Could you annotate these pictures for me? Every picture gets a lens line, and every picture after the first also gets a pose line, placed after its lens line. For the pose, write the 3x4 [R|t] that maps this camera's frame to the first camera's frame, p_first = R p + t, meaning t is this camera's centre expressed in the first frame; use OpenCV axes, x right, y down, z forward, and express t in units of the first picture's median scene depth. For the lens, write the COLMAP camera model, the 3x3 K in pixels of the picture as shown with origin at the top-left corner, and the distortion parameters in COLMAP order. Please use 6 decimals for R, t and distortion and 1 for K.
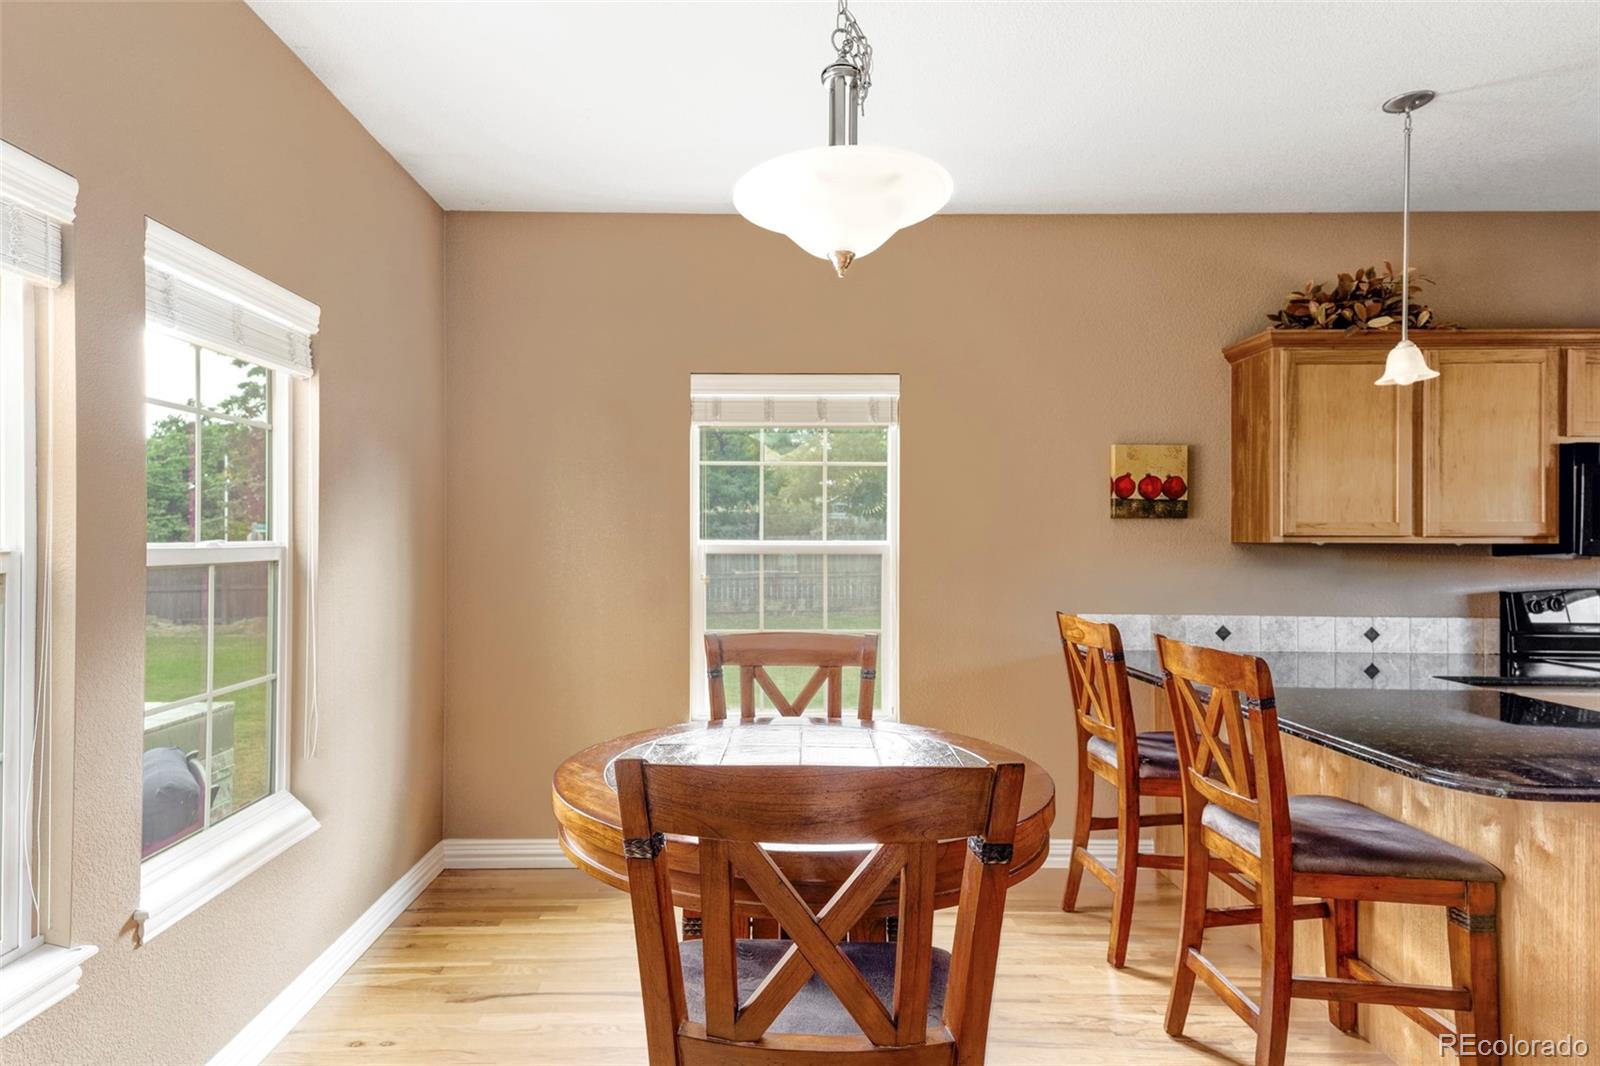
lens RADIAL K [[885.5, 0, 753.0], [0, 885.5, 530.6], [0, 0, 1]] dist [0.003192, 0.000520]
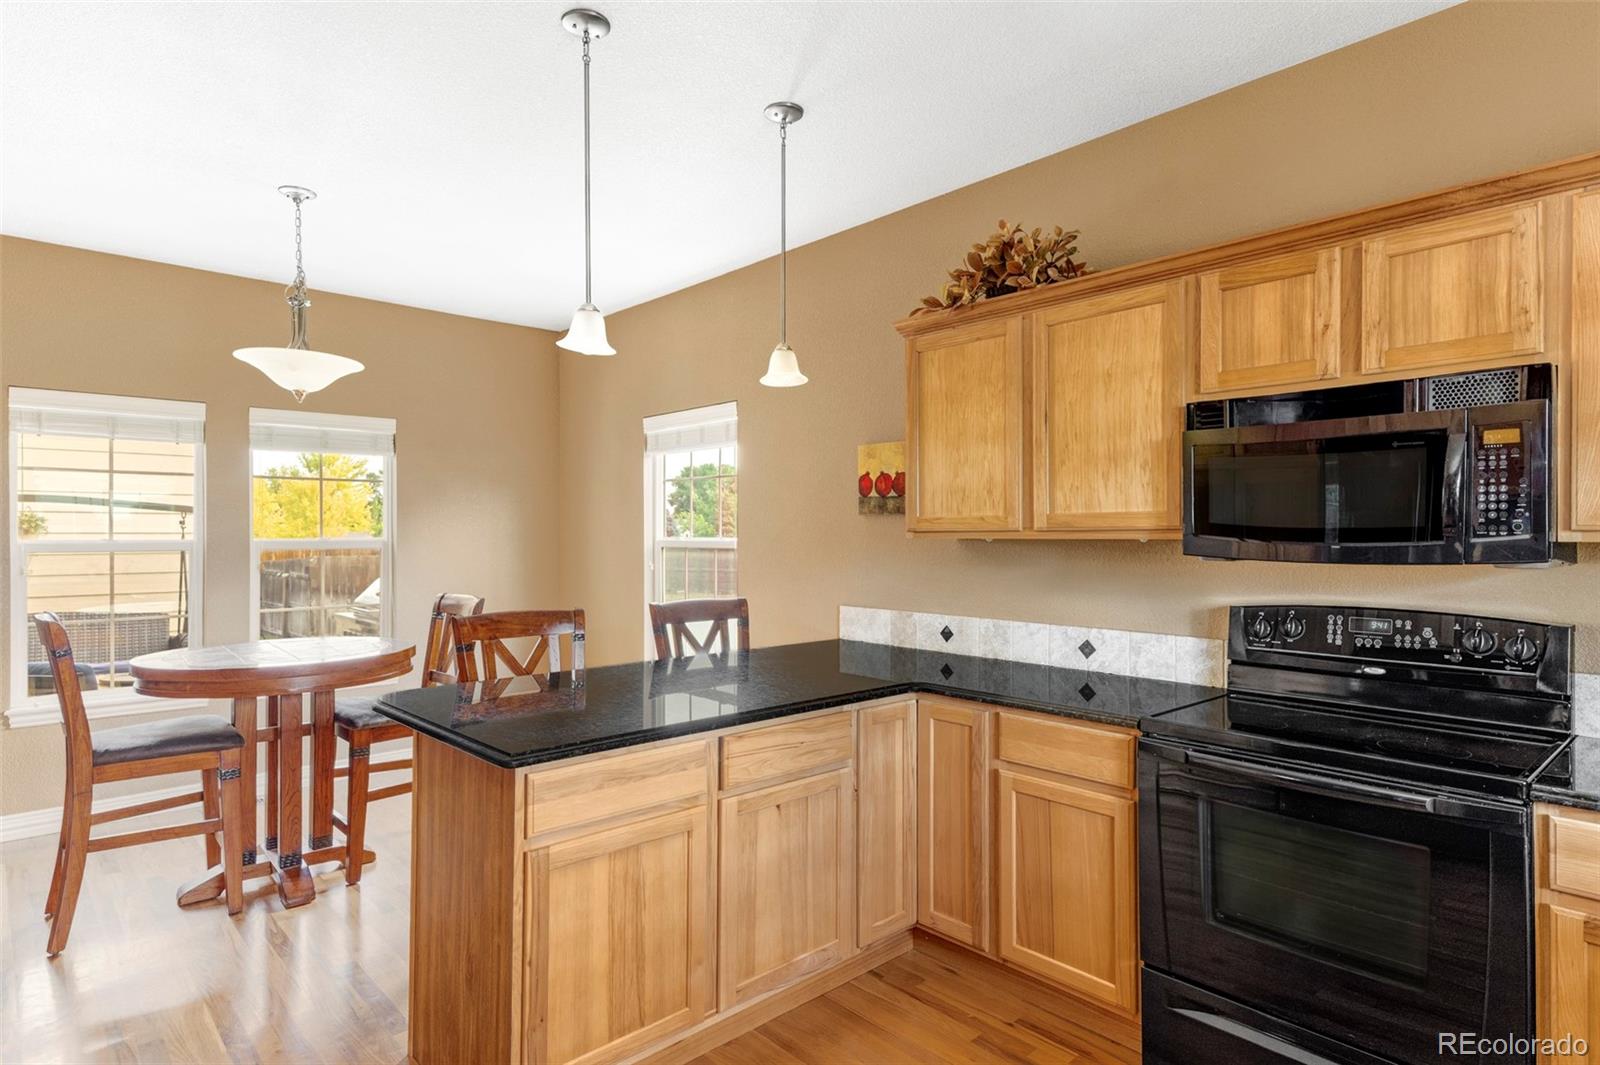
lens RADIAL K [[885.5, 0, 753.0], [0, 885.5, 530.1], [0, 0, 1]] dist [0.003192, 0.000520]
pose [[0.662914, -0.007896, -0.748654, 1.124794], [0.009674, 0.999951, -0.001980, 0.004064], [0.748633, -0.005930, 0.662958, 0.214590]]
